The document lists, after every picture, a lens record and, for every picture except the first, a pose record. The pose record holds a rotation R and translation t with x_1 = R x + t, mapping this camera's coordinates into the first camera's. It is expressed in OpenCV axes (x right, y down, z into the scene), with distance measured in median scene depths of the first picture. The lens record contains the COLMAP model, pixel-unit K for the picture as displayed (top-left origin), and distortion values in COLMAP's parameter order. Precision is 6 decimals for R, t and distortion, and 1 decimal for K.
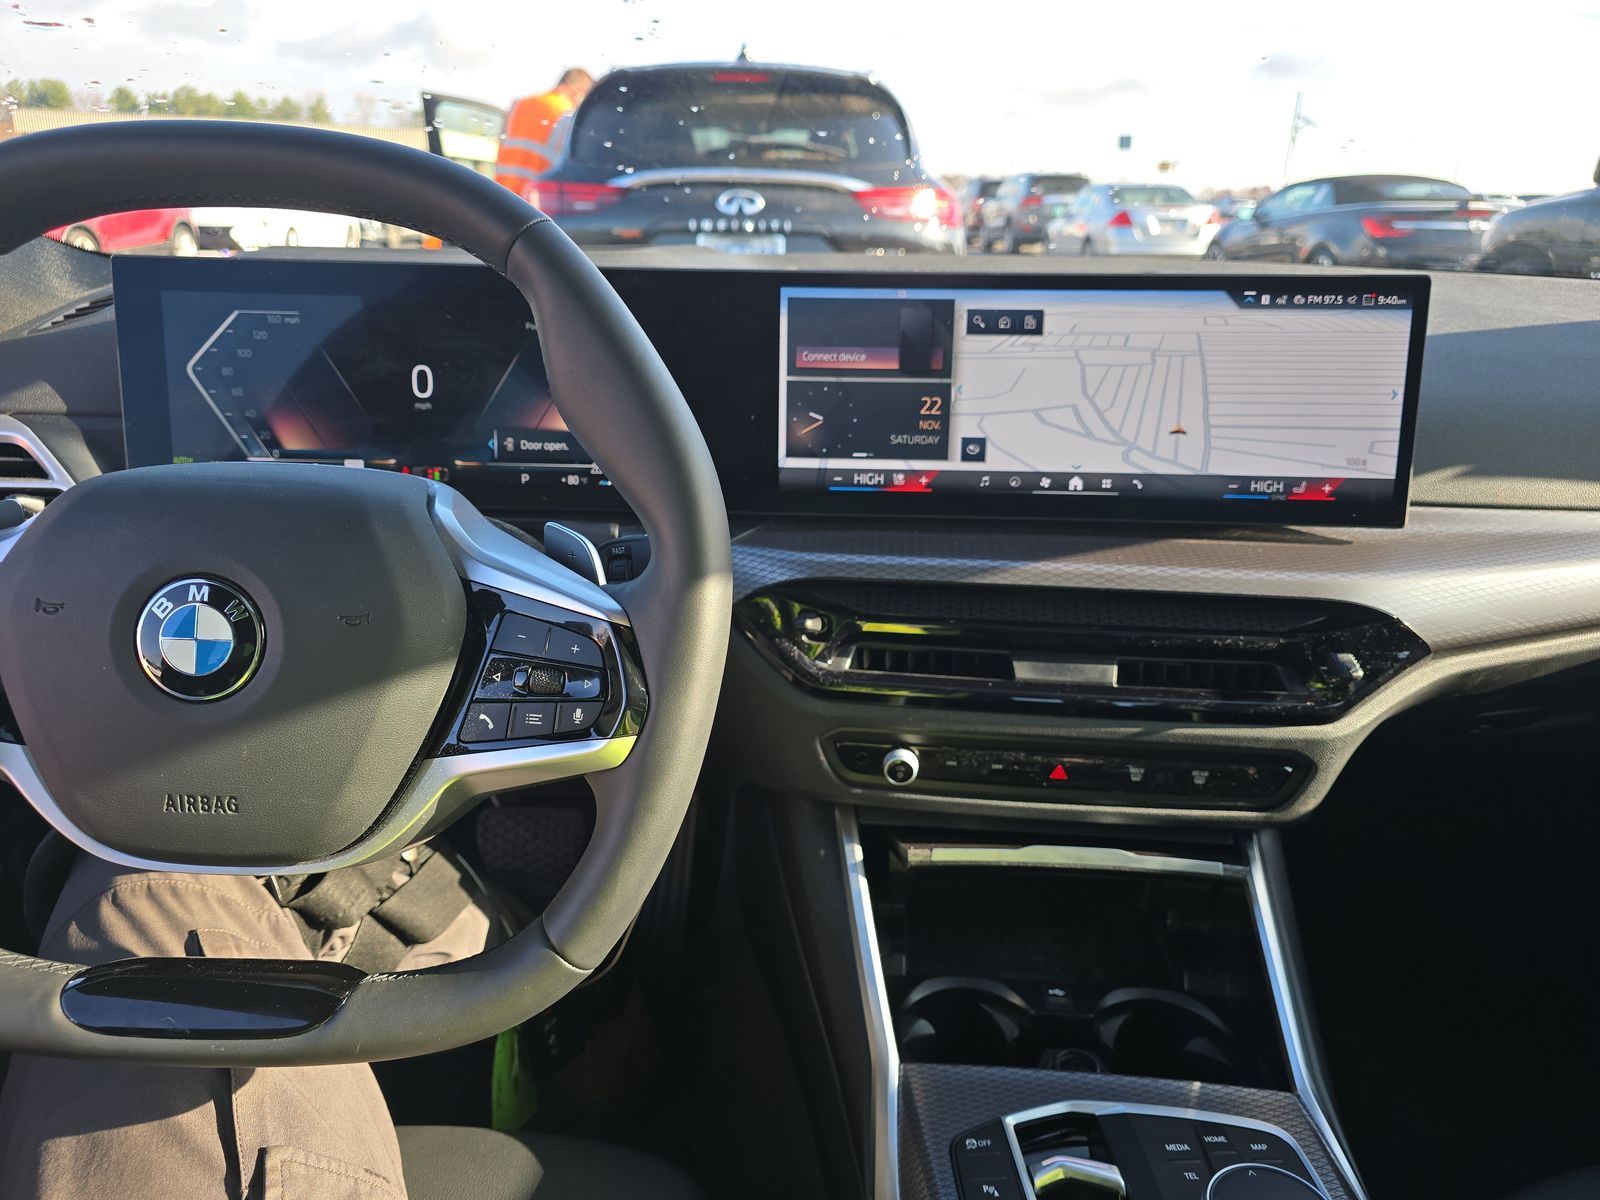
lens RADIAL K [[1085.9, 0, 805.8], [0, 1085.9, 603.5], [0, 0, 1]] dist [0.020348, -0.025422]
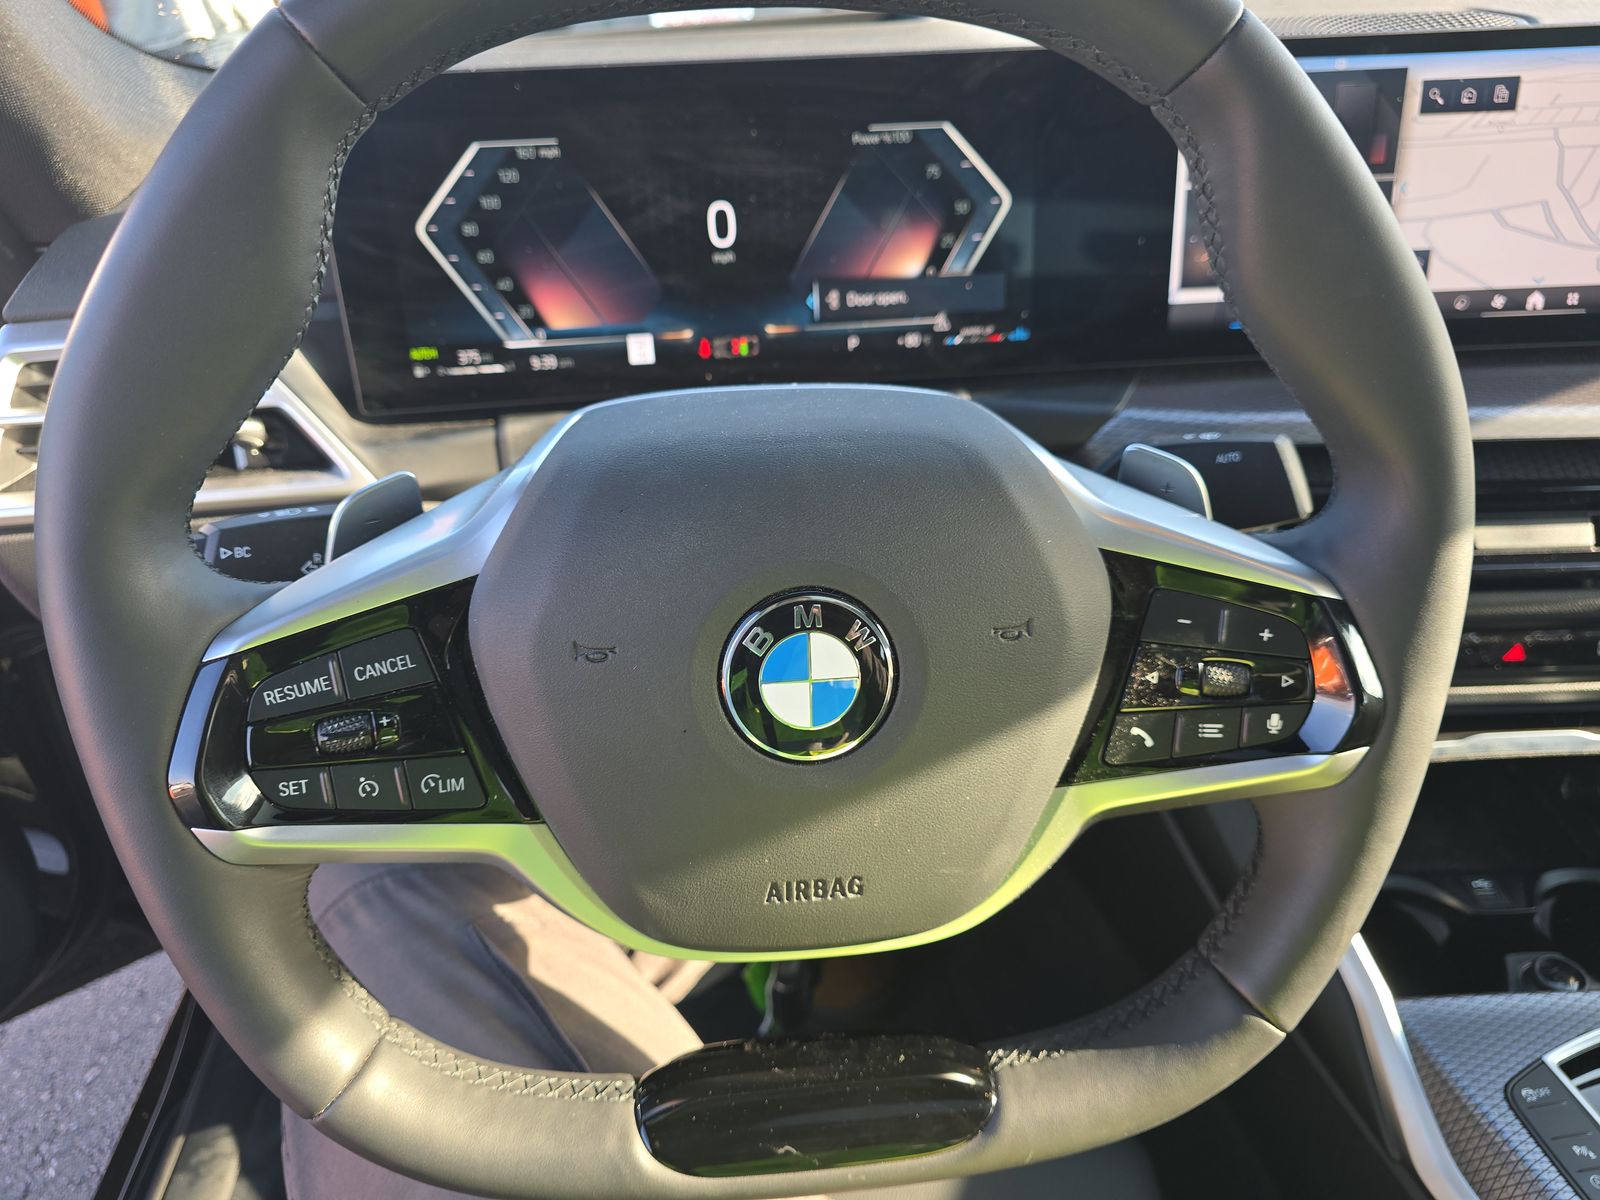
lens RADIAL K [[1085.9, 0, 797.2], [0, 1085.9, 597.1], [0, 0, 1]] dist [0.020348, -0.025422]
pose [[0.995486, -0.083284, 0.045506, -0.360060], [0.072762, 0.977608, 0.197455, -0.096183], [-0.060932, -0.193253, 0.979255, 0.196257]]
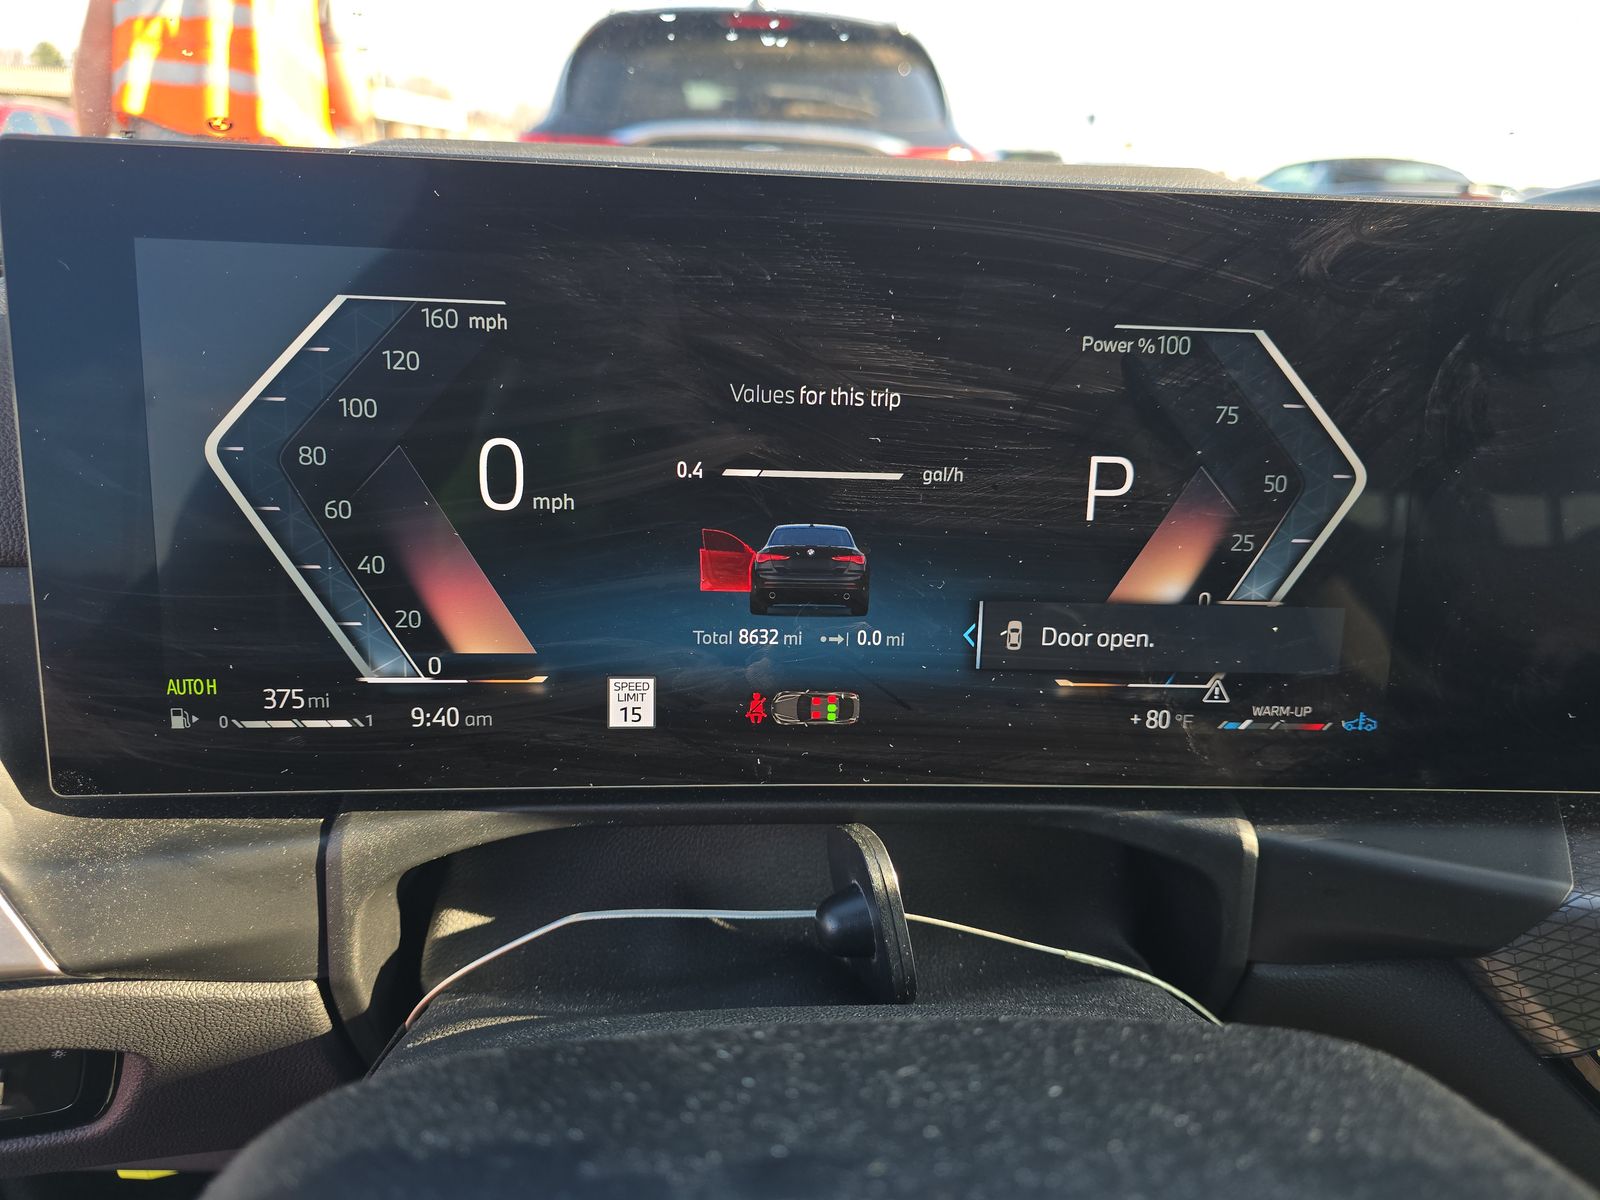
lens RADIAL K [[1085.9, 0, 798.0], [0, 1085.9, 597.7], [0, 0, 1]] dist [0.020348, -0.025422]
pose [[0.998742, 0.003918, 0.050000, -0.381422], [-0.004682, 0.999874, 0.015170, -0.170226], [-0.049934, -0.015385, 0.998634, 0.614943]]
